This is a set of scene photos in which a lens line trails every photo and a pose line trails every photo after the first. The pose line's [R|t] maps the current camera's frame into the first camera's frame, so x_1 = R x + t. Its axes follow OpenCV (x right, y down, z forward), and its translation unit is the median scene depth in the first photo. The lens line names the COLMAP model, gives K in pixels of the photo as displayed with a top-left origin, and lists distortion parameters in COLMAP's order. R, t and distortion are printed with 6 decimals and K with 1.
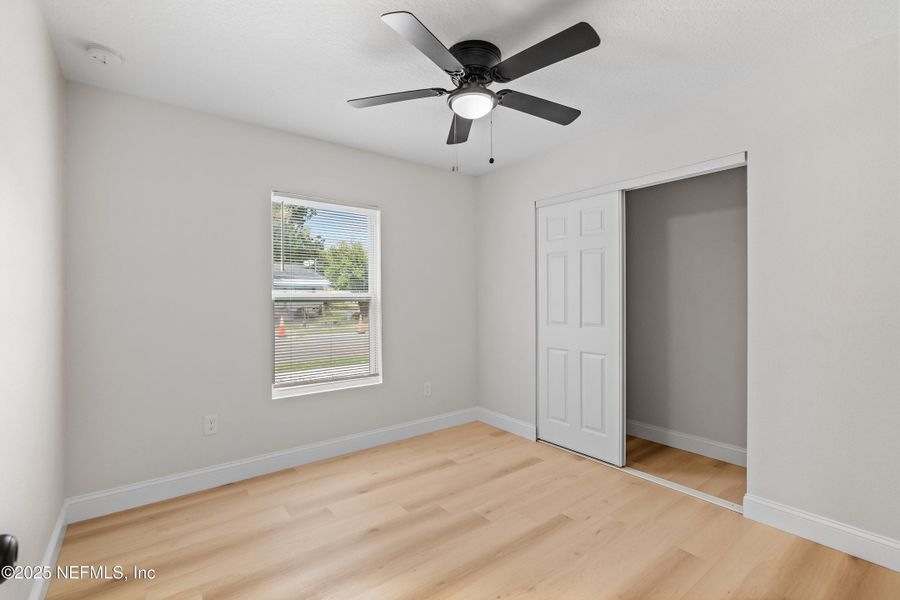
lens RADIAL K [[408.4, 0, 449.8], [0, 408.4, 298.0], [0, 0, 1]] dist [-0.004030, 0.000186]
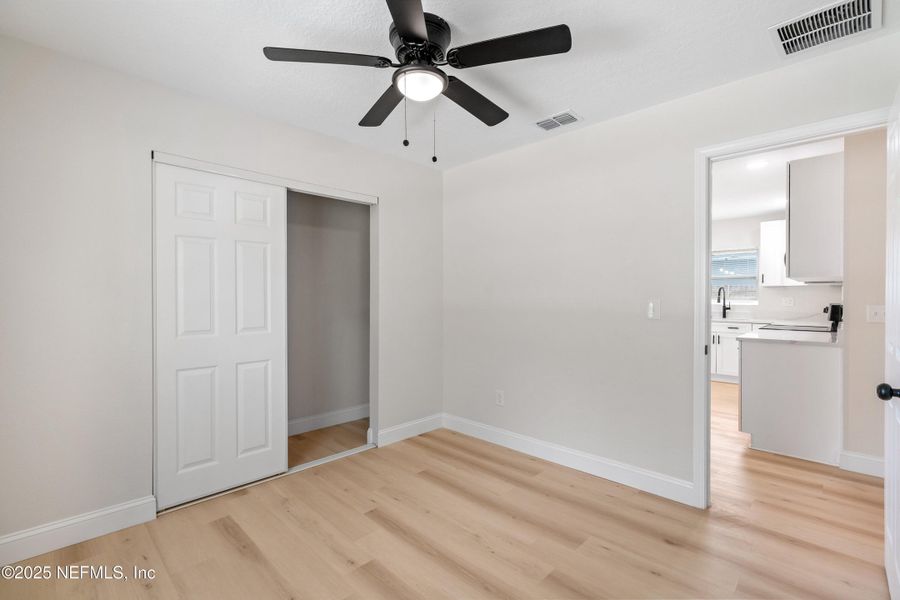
lens RADIAL K [[408.4, 0, 449.8], [0, 408.4, 298.0], [0, 0, 1]] dist [-0.004030, 0.000186]
pose [[-0.132512, -0.000021, 0.991181, -0.600958], [0.005078, 0.999987, 0.000700, 0.001210], [-0.991168, 0.005126, -0.132510, 0.745972]]
